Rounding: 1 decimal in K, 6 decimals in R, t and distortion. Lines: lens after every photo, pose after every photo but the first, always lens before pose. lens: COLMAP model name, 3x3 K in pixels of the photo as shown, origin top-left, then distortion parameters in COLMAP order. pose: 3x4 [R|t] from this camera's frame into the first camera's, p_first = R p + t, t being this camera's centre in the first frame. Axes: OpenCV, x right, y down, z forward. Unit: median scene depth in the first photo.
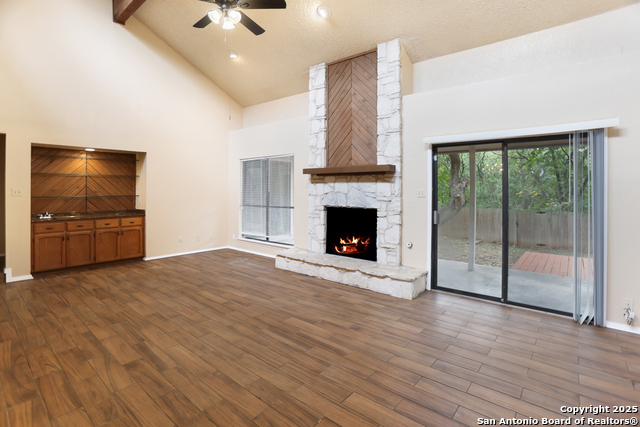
lens RADIAL K [[309.5, 0, 324.6], [0, 309.5, 188.8], [0, 0, 1]] dist [-0.051690, 0.008793]
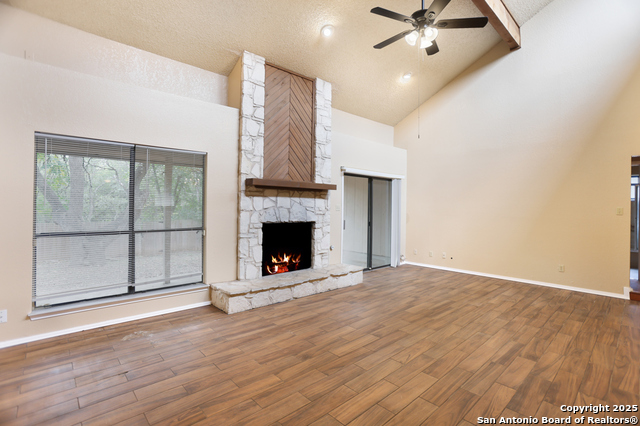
lens RADIAL K [[309.5, 0, 309.2], [0, 309.5, 204.8], [0, 0, 1]] dist [-0.051690, 0.008793]
pose [[0.153844, 0.001645, 0.988094, -1.037593], [-0.016554, 0.999863, 0.000912, 0.002355], [-0.987957, -0.016497, 0.153850, 0.906716]]
